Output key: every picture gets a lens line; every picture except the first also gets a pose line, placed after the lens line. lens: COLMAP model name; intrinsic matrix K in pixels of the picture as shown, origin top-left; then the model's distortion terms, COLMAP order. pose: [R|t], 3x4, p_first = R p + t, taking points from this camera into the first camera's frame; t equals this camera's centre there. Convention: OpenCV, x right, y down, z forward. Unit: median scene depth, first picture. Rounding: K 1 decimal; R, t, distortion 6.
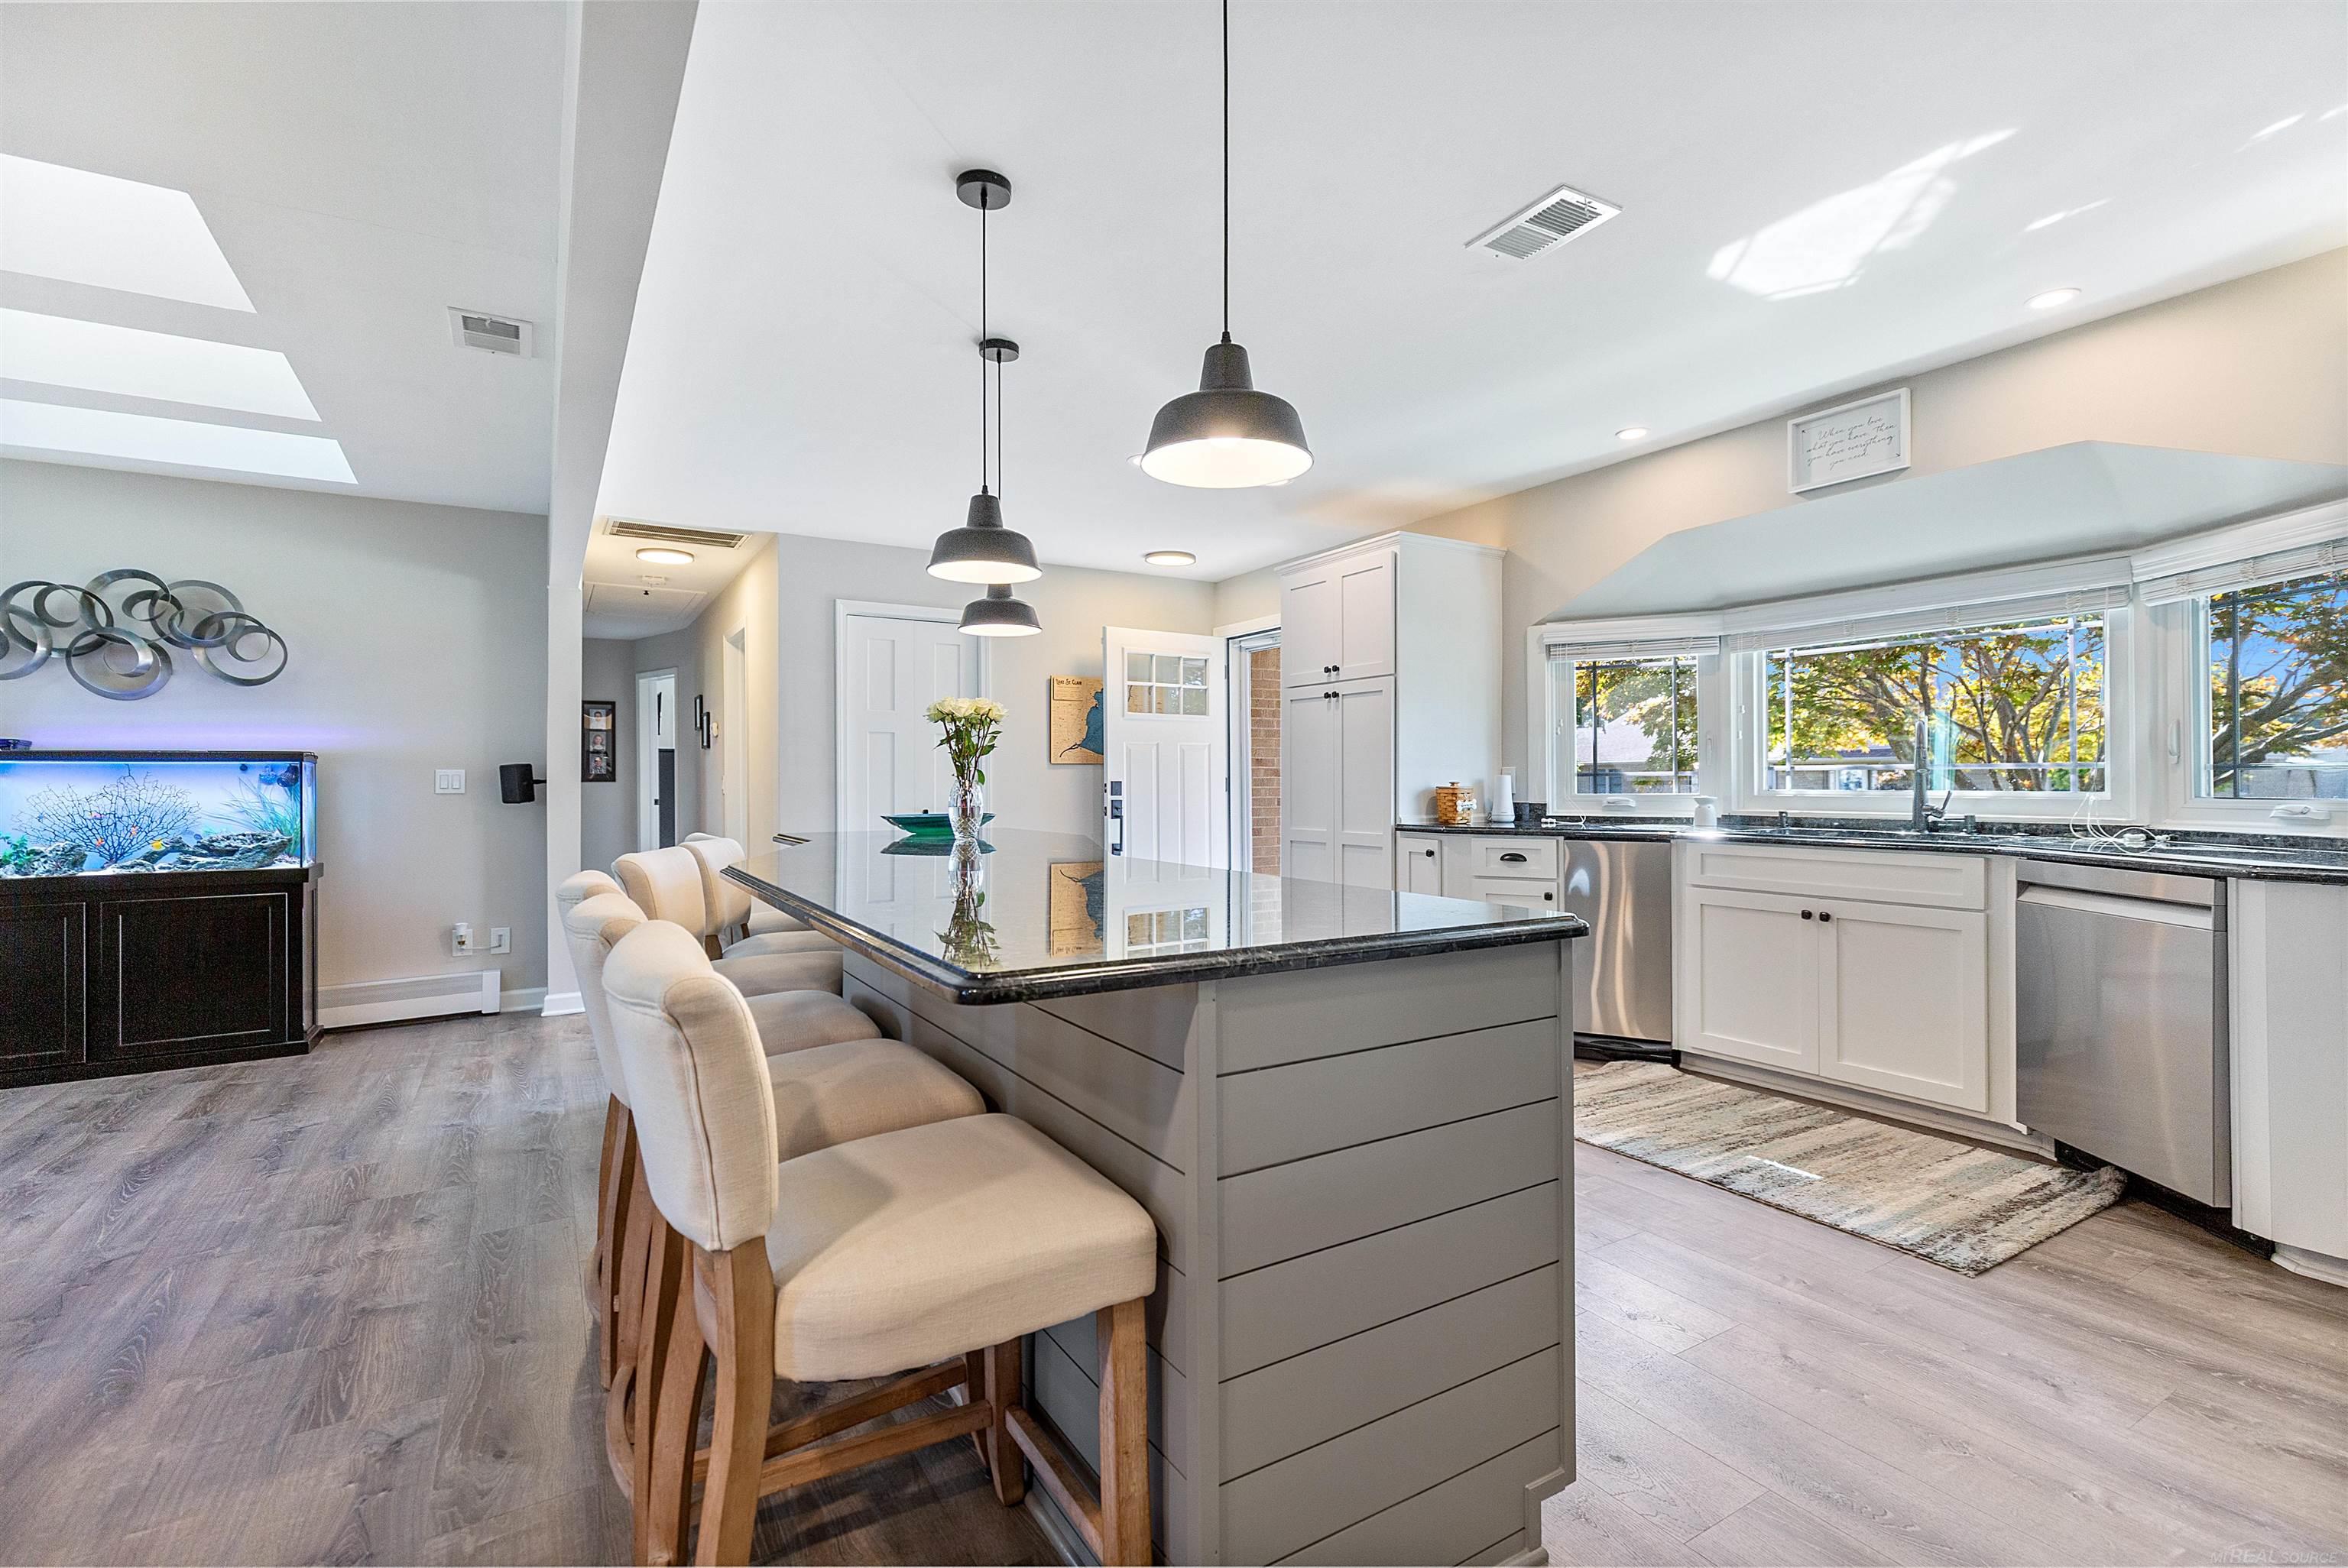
lens RADIAL K [[1068.3, 0, 1193.6], [0, 1068.3, 777.2], [0, 0, 1]] dist [0.000315, 0.000257]
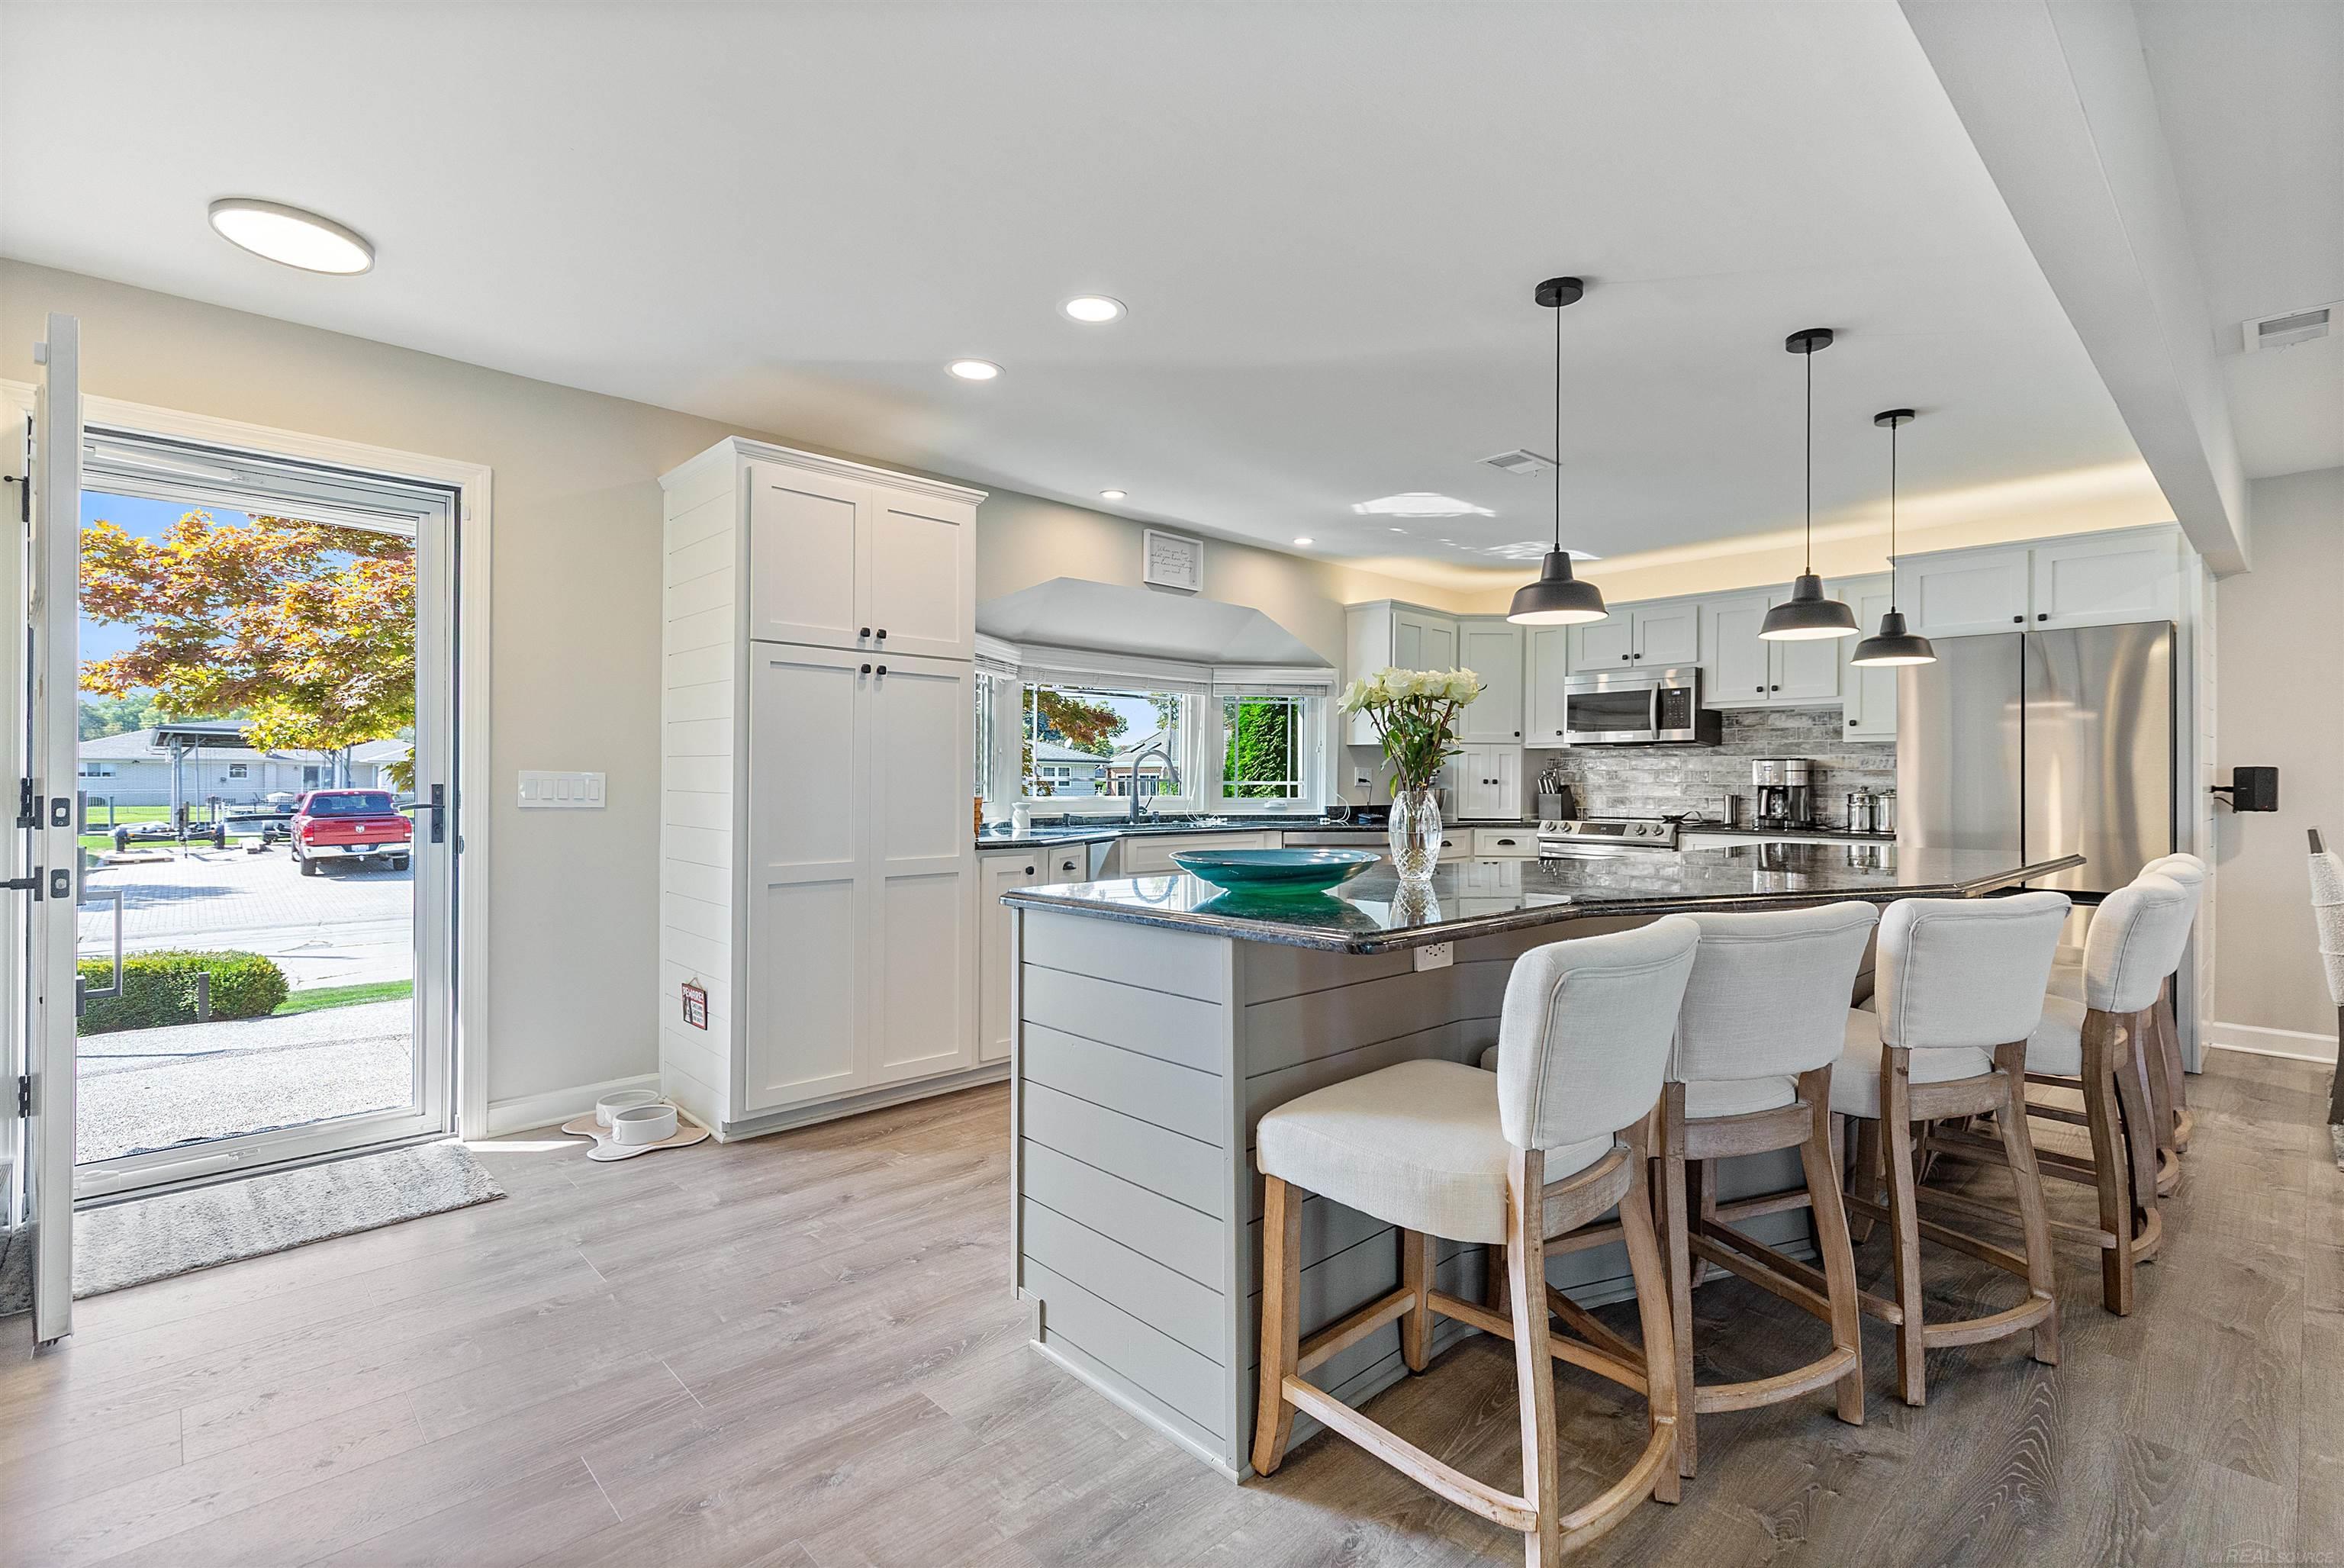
lens RADIAL K [[1066.6, 0, 1191.6], [0, 1066.6, 777.2], [0, 0, 1]] dist [0.000315, 0.000257]
pose [[-0.219211, 0.004266, 0.975668, -0.755627], [-0.012454, 0.999897, -0.007170, -0.003823], [-0.975598, -0.013723, -0.219135, 1.175883]]
